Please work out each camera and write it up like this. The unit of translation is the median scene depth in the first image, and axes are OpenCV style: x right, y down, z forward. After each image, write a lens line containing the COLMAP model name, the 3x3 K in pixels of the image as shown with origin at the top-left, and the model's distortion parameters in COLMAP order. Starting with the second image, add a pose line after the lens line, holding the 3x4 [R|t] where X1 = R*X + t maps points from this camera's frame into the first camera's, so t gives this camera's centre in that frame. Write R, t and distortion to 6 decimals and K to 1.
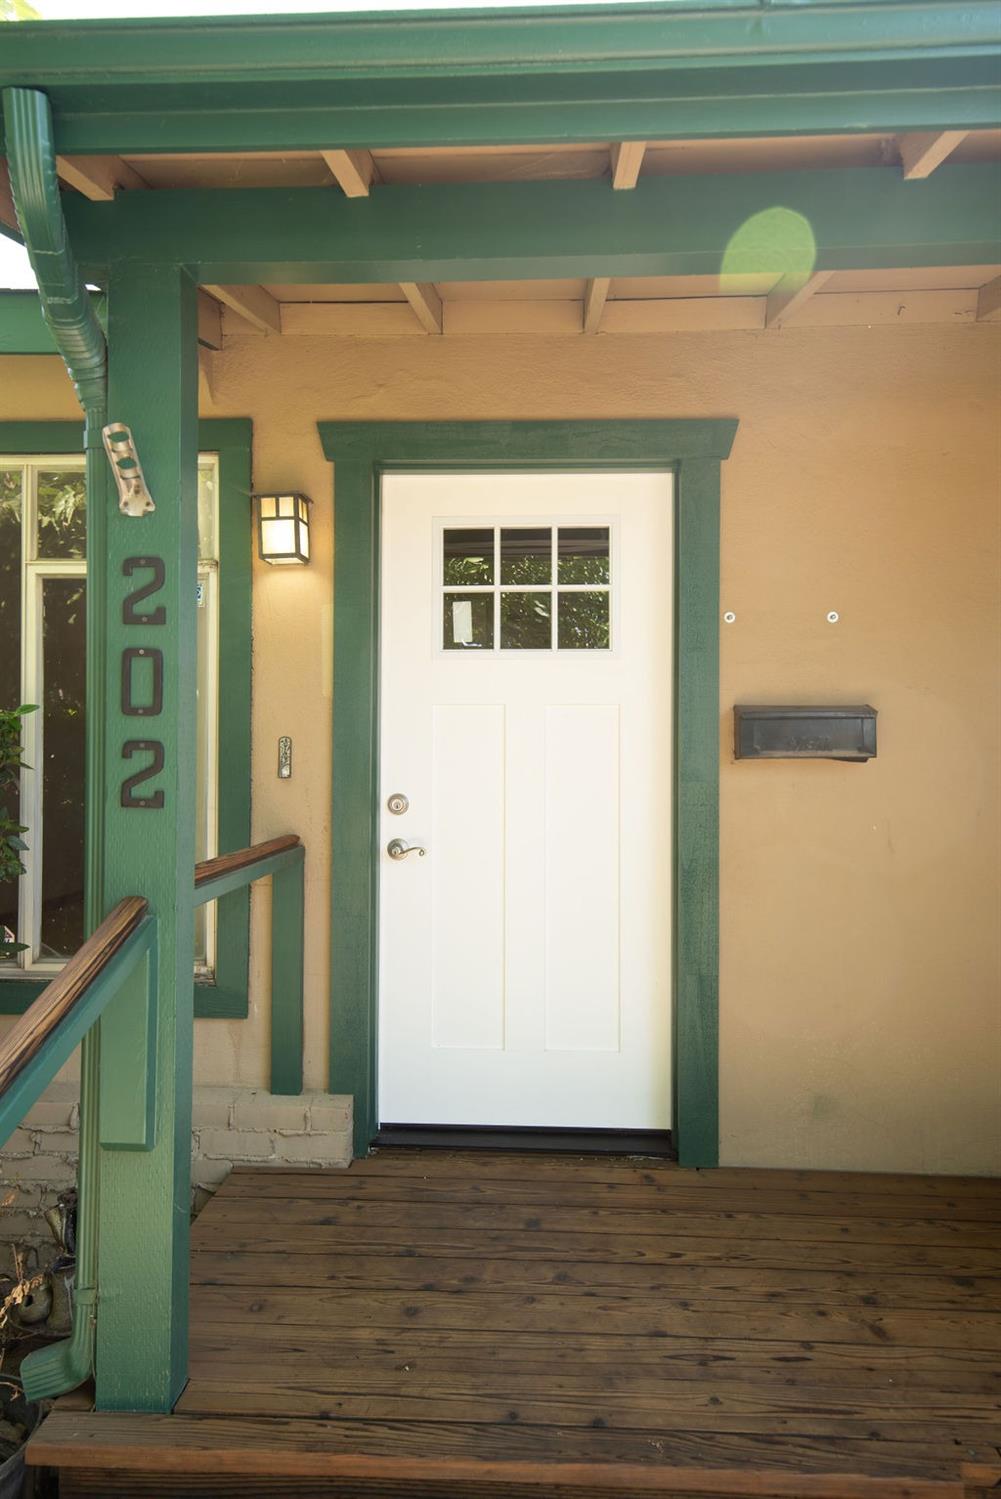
lens RADIAL K [[998.7, 0, 494.2], [0, 998.7, 743.7], [0, 0, 1]] dist [0.006697, 0.000575]
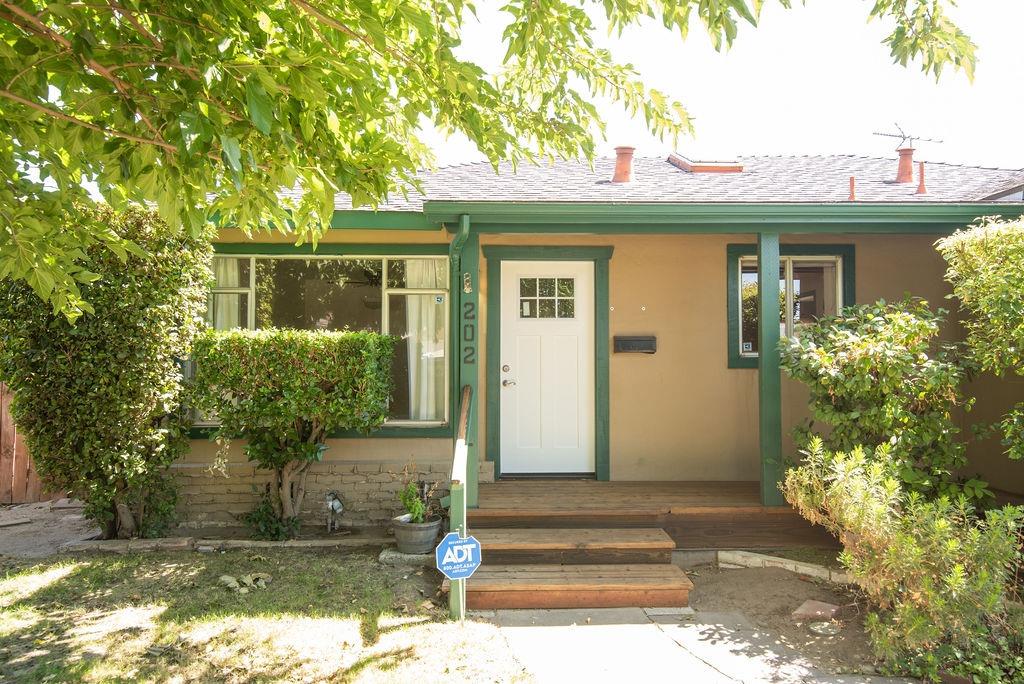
lens RADIAL K [[713.1, 0, 514.7], [0, 713.1, 343.8], [0, 0, 1]] dist [-0.002599, -0.000057]
pose [[0.997186, -0.003949, 0.074859, -0.235449], [0.004928, 0.999905, -0.012902, 0.013505], [-0.074801, 0.013235, 0.997111, -1.192129]]
